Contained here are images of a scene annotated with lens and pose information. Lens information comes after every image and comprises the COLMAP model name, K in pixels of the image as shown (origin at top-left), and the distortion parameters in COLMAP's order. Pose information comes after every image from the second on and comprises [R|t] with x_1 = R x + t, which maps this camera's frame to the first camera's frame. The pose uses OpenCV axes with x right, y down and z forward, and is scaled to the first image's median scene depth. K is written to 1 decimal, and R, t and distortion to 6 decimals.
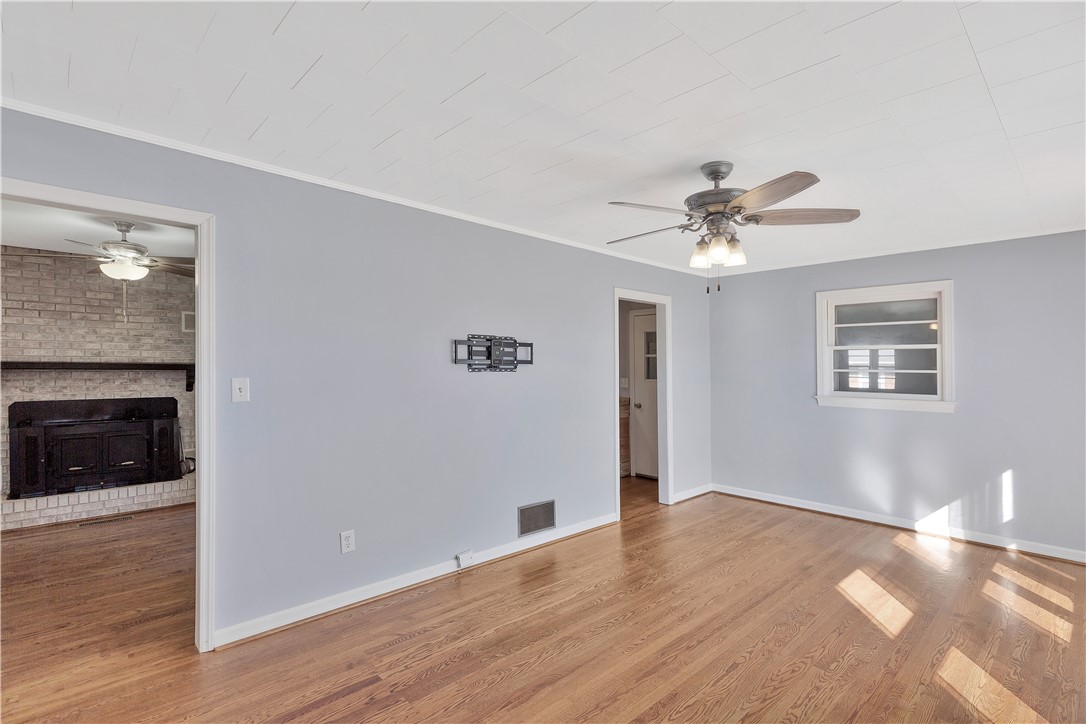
lens RADIAL K [[512.6, 0, 552.2], [0, 512.6, 373.7], [0, 0, 1]] dist [0.004087, 0.000908]
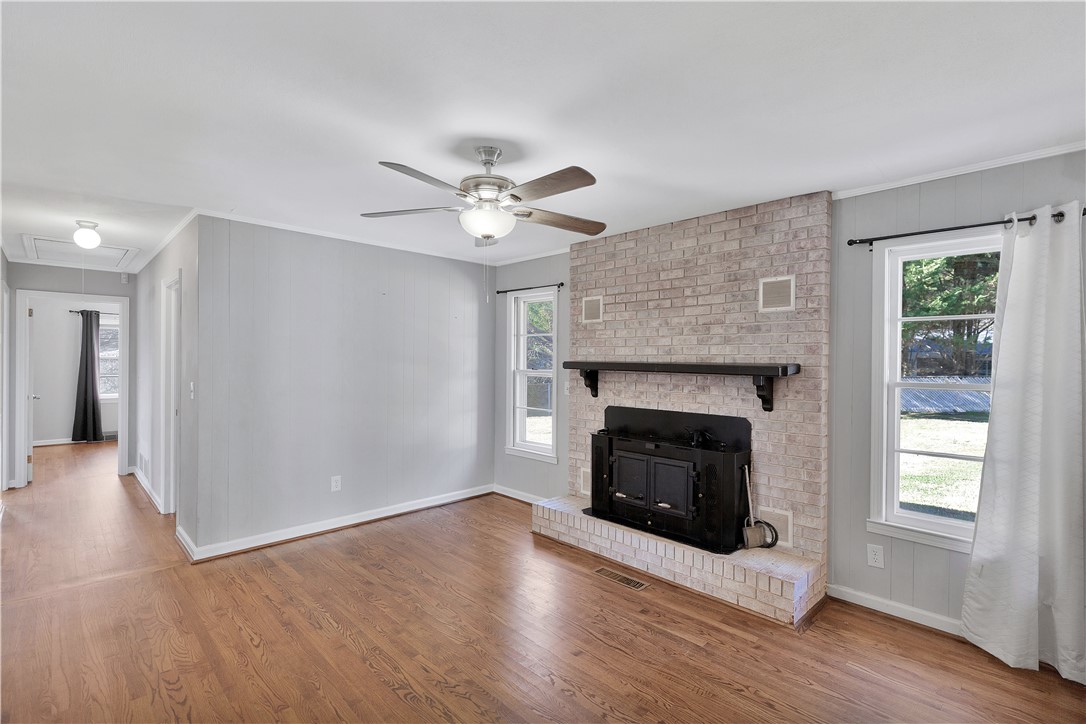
lens RADIAL K [[501.4, 0, 547.6], [0, 501.4, 363.2], [0, 0, 1]] dist [0.001102, 0.000069]
pose [[0.009109, 0.001636, -0.999957, -0.146779], [-0.022844, 0.999738, 0.001427, -0.018932], [0.999698, 0.022830, 0.009144, 0.856593]]
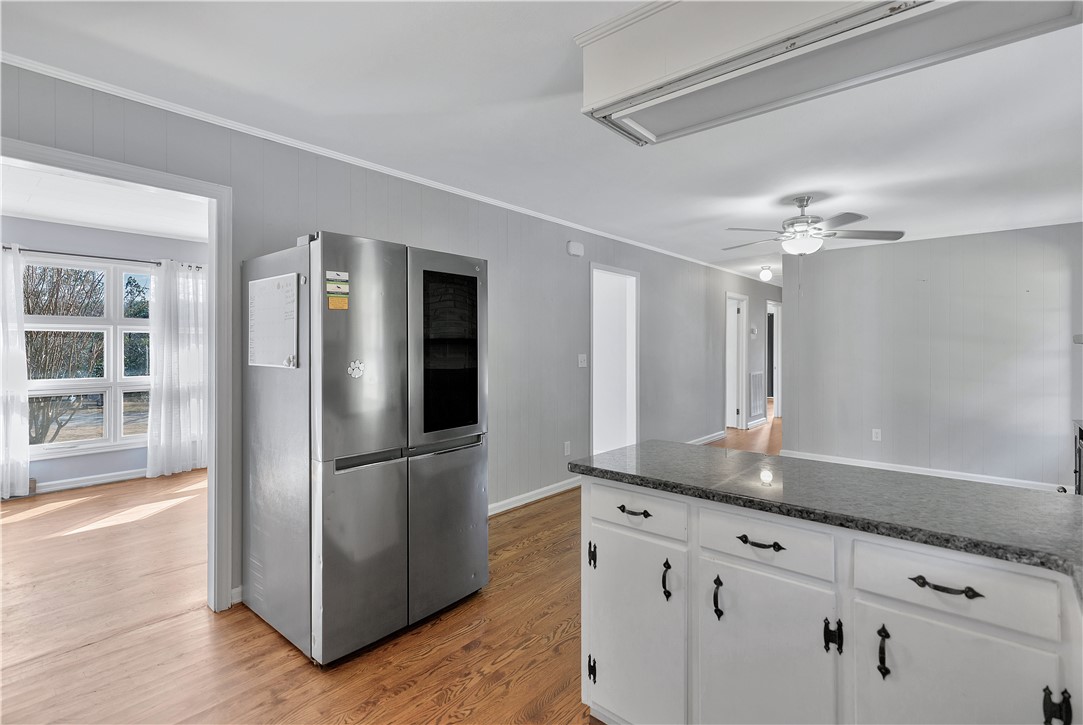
lens RADIAL K [[517.8, 0, 541.6], [0, 517.8, 347.4], [0, 0, 1]] dist [0.014382, 0.000367]
pose [[-0.996345, -0.008030, -0.085040, -0.176339], [-0.009390, 0.999834, 0.015604, -0.005977], [0.084900, 0.016345, -0.996255, 1.590826]]
